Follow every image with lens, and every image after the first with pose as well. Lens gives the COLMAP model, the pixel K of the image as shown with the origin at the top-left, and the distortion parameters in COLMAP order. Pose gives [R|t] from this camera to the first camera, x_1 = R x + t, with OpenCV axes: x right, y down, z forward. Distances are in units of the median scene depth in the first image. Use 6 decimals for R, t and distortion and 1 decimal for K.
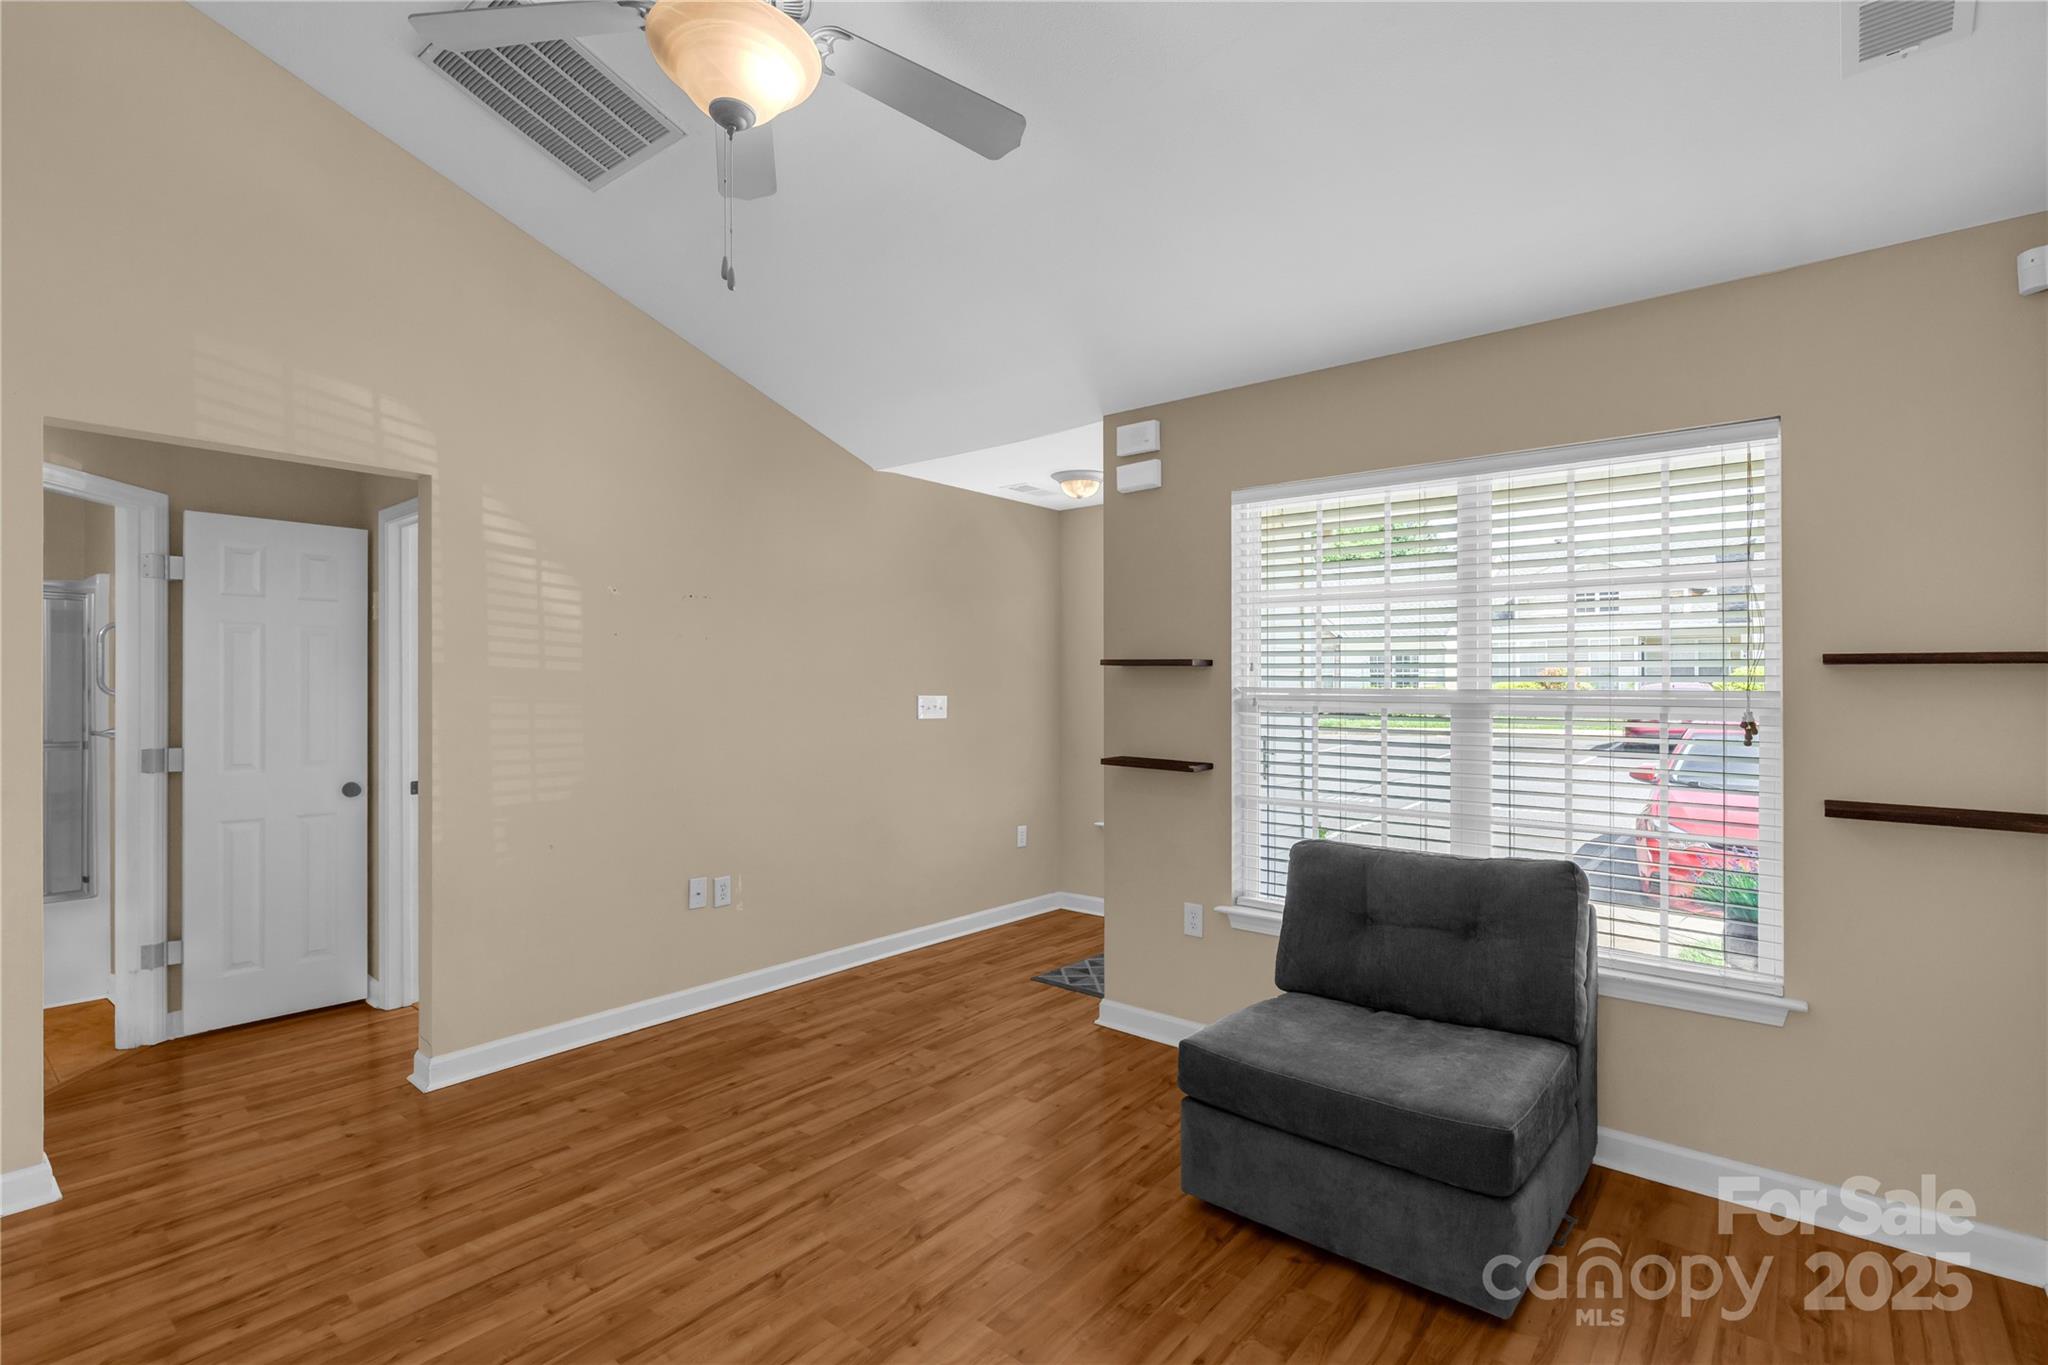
lens RADIAL K [[963.2, 0, 1020.0], [0, 963.2, 678.6], [0, 0, 1]] dist [-0.000979, 0.000446]
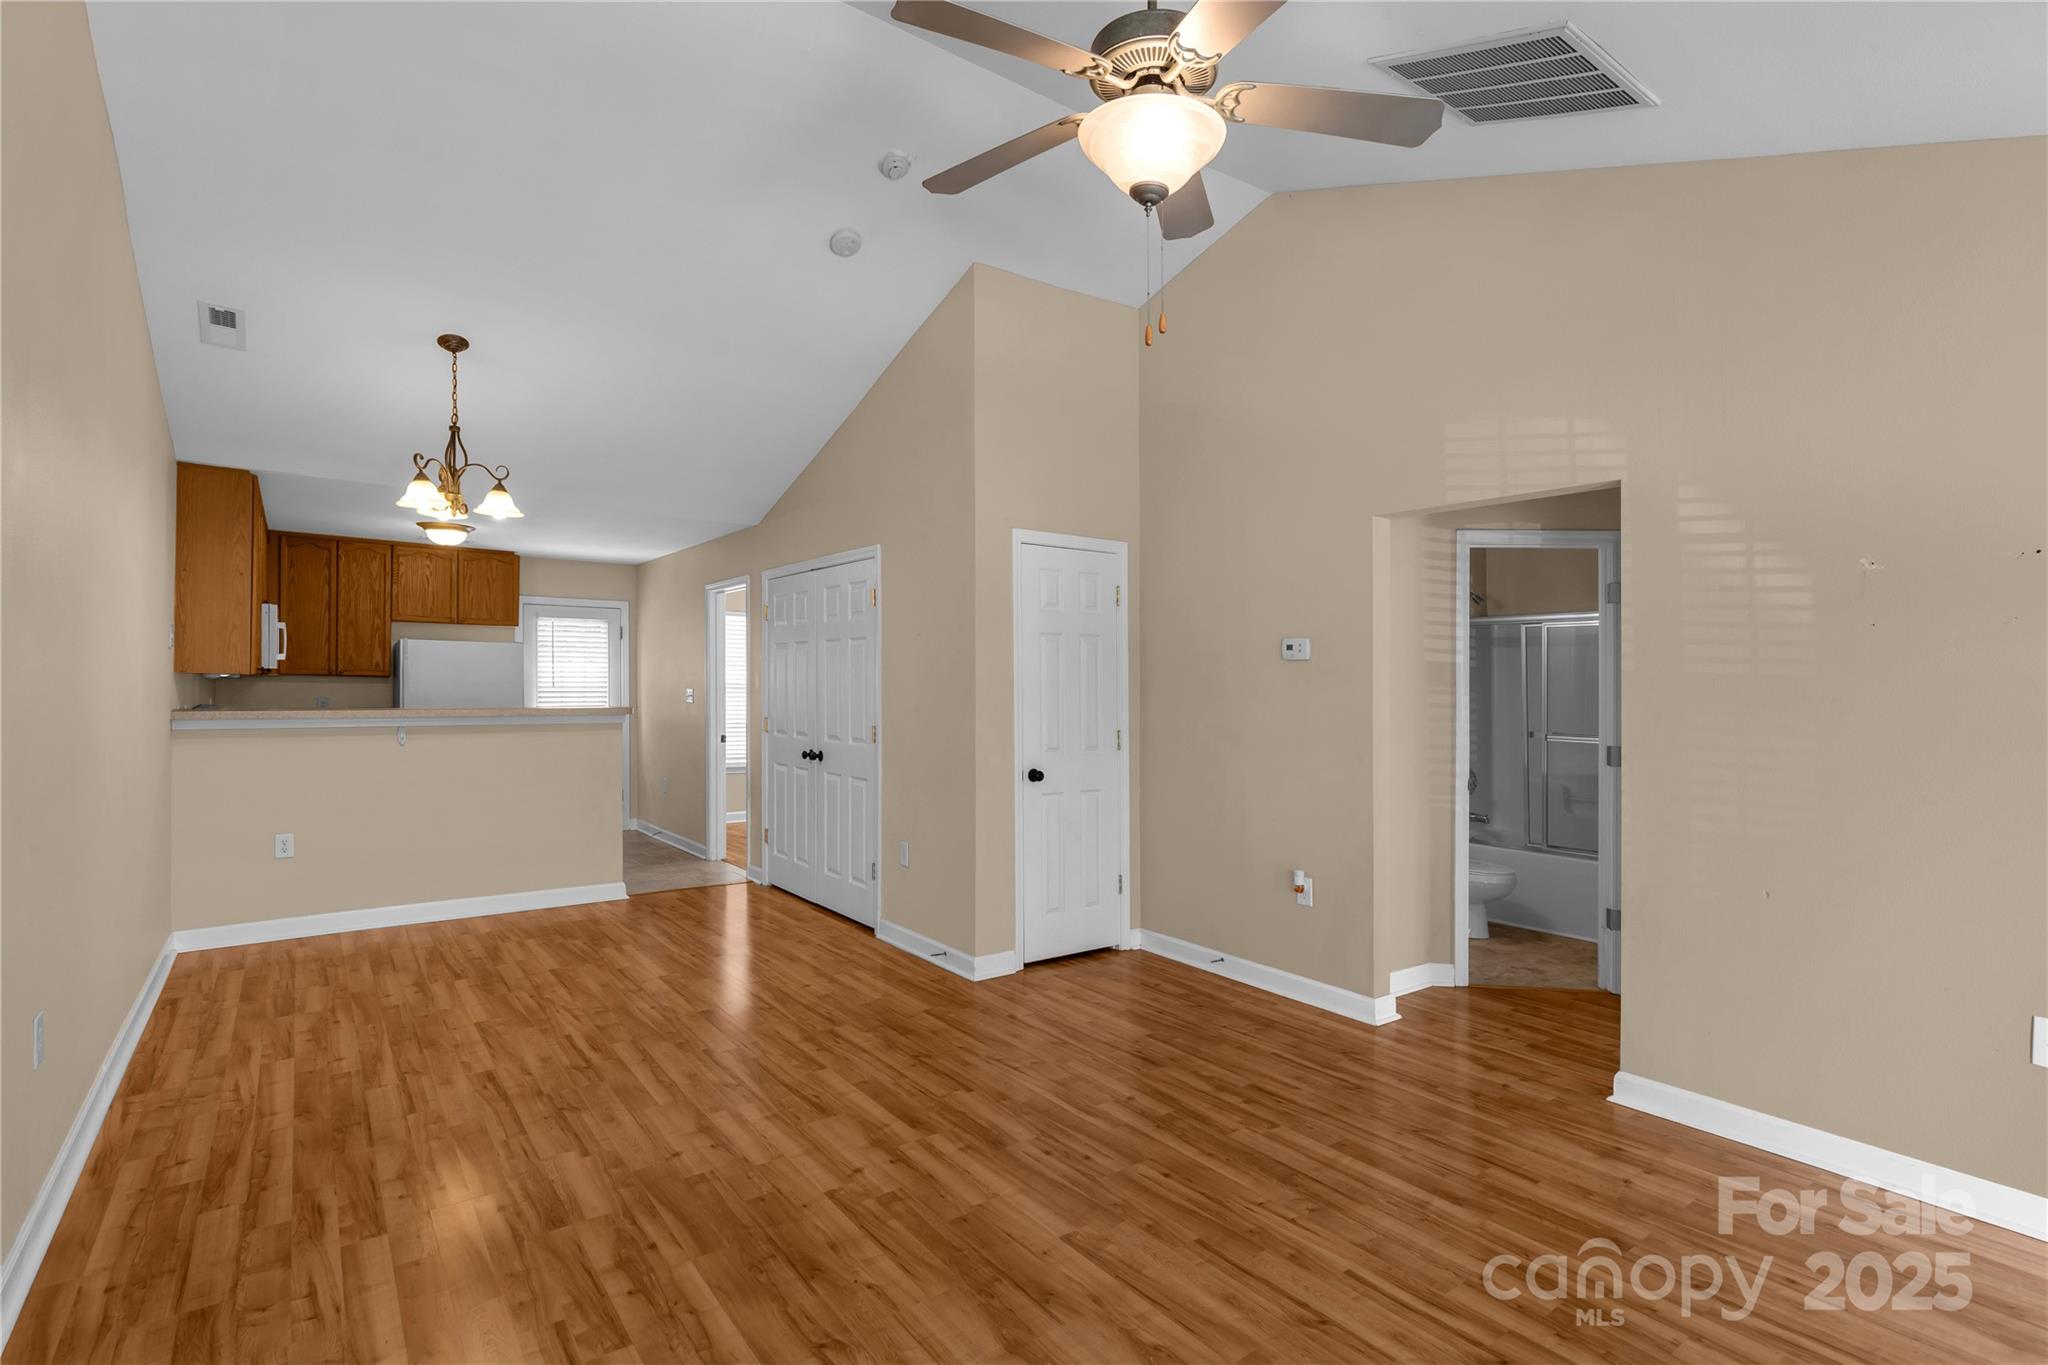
lens RADIAL K [[971.1, 0, 1024.0], [0, 971.1, 682.5], [0, 0, 1]] dist [0.000374, 0.000020]
pose [[-0.236254, -0.006557, -0.971669, 0.581483], [-0.003044, 0.999977, -0.006008, 0.004834], [0.971687, 0.001538, -0.236268, 0.742328]]
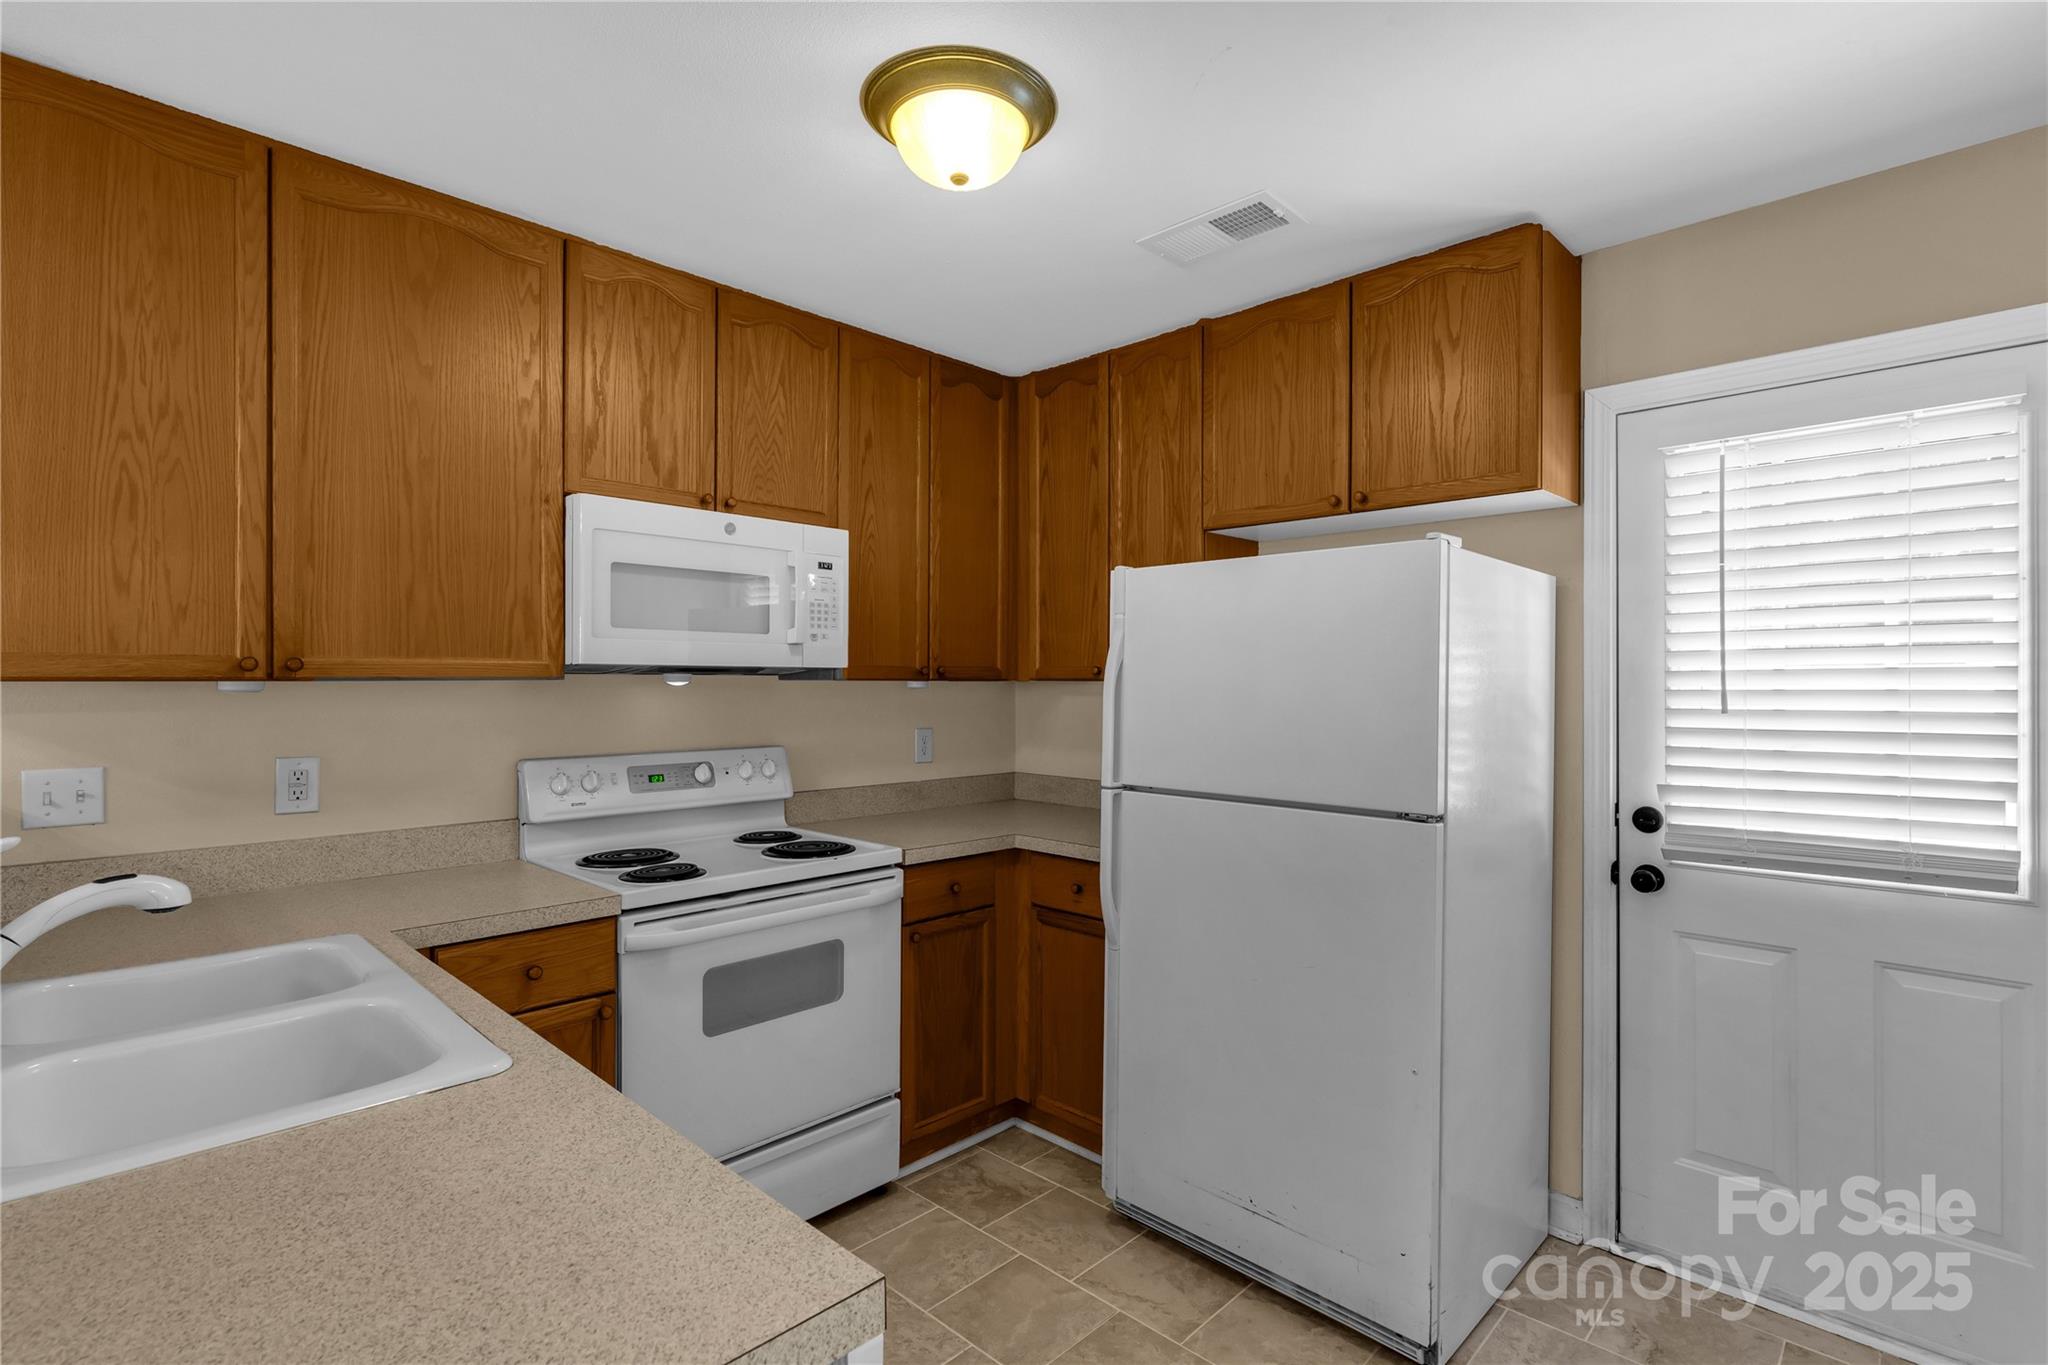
lens RADIAL K [[950.9, 0, 1021.1], [0, 950.9, 692.4], [0, 0, 1]] dist [-0.003062, -0.000551]
pose [[-0.996649, -0.003604, 0.081723, -1.522366], [-0.003427, 0.999991, 0.002311, -0.010619], [-0.081731, 0.002023, -0.996652, -0.609206]]
